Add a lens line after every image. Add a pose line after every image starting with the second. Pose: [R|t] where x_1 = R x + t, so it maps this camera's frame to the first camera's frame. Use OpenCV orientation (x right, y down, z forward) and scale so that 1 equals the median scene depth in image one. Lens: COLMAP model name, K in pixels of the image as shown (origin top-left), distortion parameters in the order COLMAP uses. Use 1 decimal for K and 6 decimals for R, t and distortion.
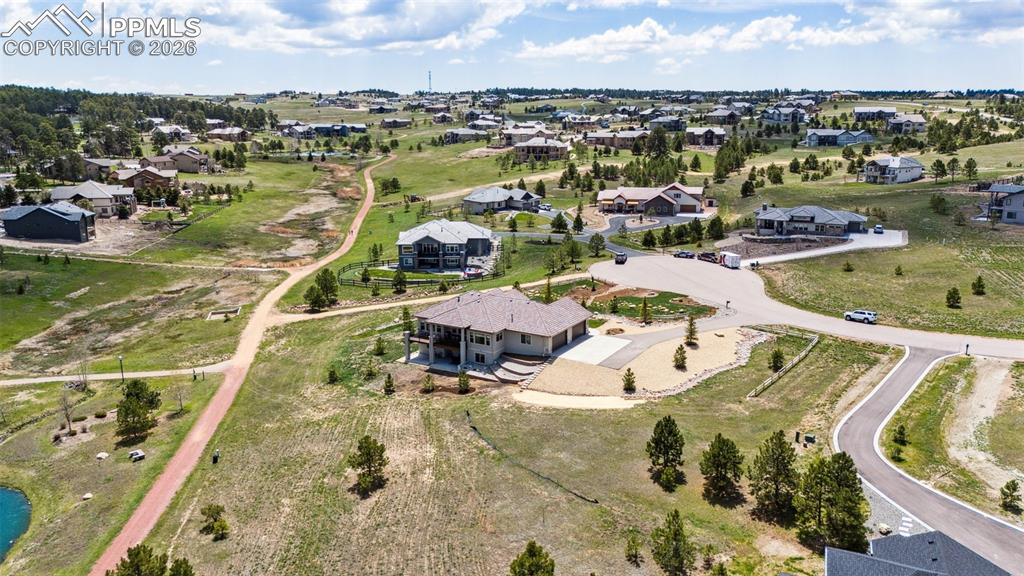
lens RADIAL K [[738.3, 0, 536.3], [0, 738.3, 289.2], [0, 0, 1]] dist [0.112603, -0.160757]
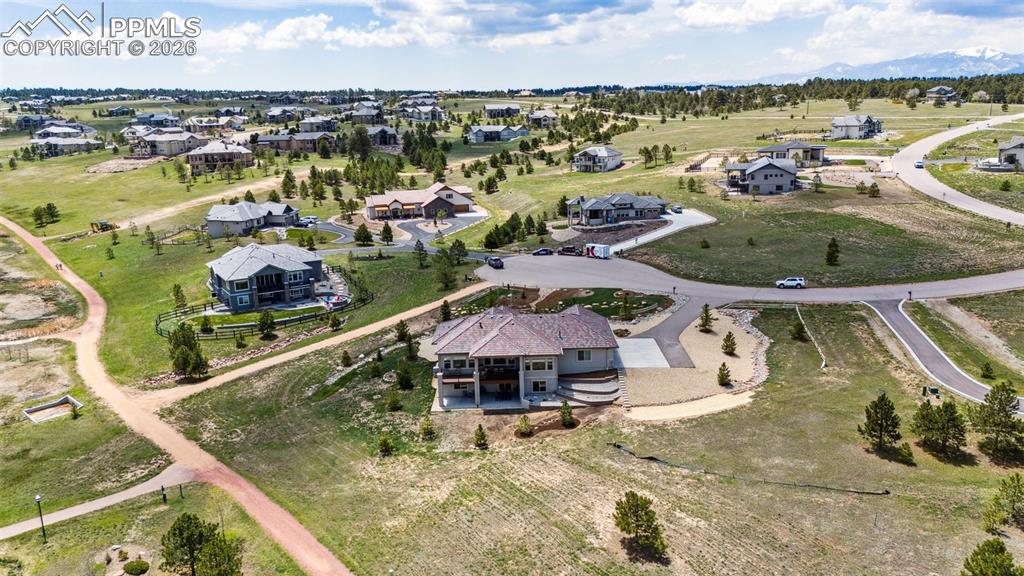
lens RADIAL K [[774.2, 0, 504.6], [0, 774.2, 286.9], [0, 0, 1]] dist [0.091862, -0.104726]
pose [[0.866768, -0.135465, 0.479961, -0.322902], [0.142517, 0.989550, 0.021919, -0.029088], [-0.477914, 0.049404, 0.877016, 0.130498]]
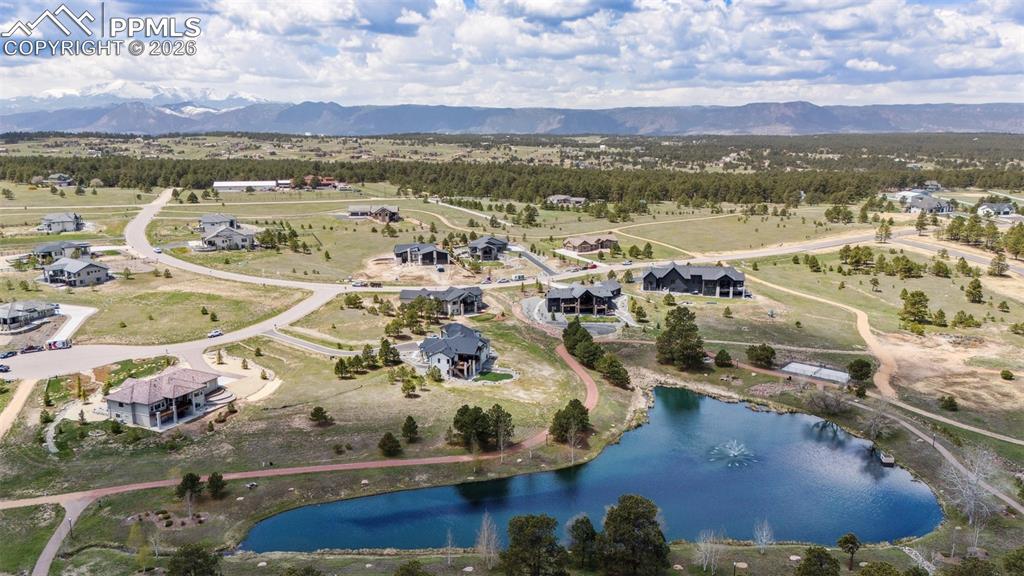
lens RADIAL K [[774.2, 0, 504.6], [0, 774.2, 286.9], [0, 0, 1]] dist [0.091862, -0.104726]
pose [[-0.077653, -0.185848, 0.979505, -1.105603], [0.239567, 0.950208, 0.199282, -0.211434], [-0.967769, 0.250132, -0.029263, 0.188561]]
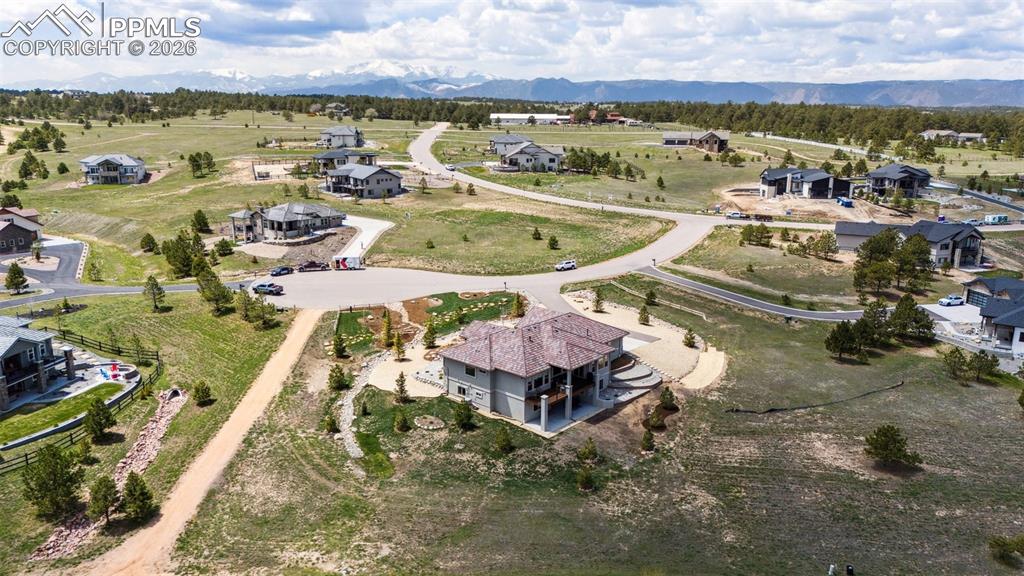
lens RADIAL K [[774.2, 0, 504.6], [0, 774.2, 286.9], [0, 0, 1]] dist [0.091862, -0.104726]
pose [[0.210263, -0.215003, 0.953710, -0.565484], [0.223098, 0.960331, 0.167309, -0.116007], [-0.951849, 0.177592, 0.249889, 0.520813]]
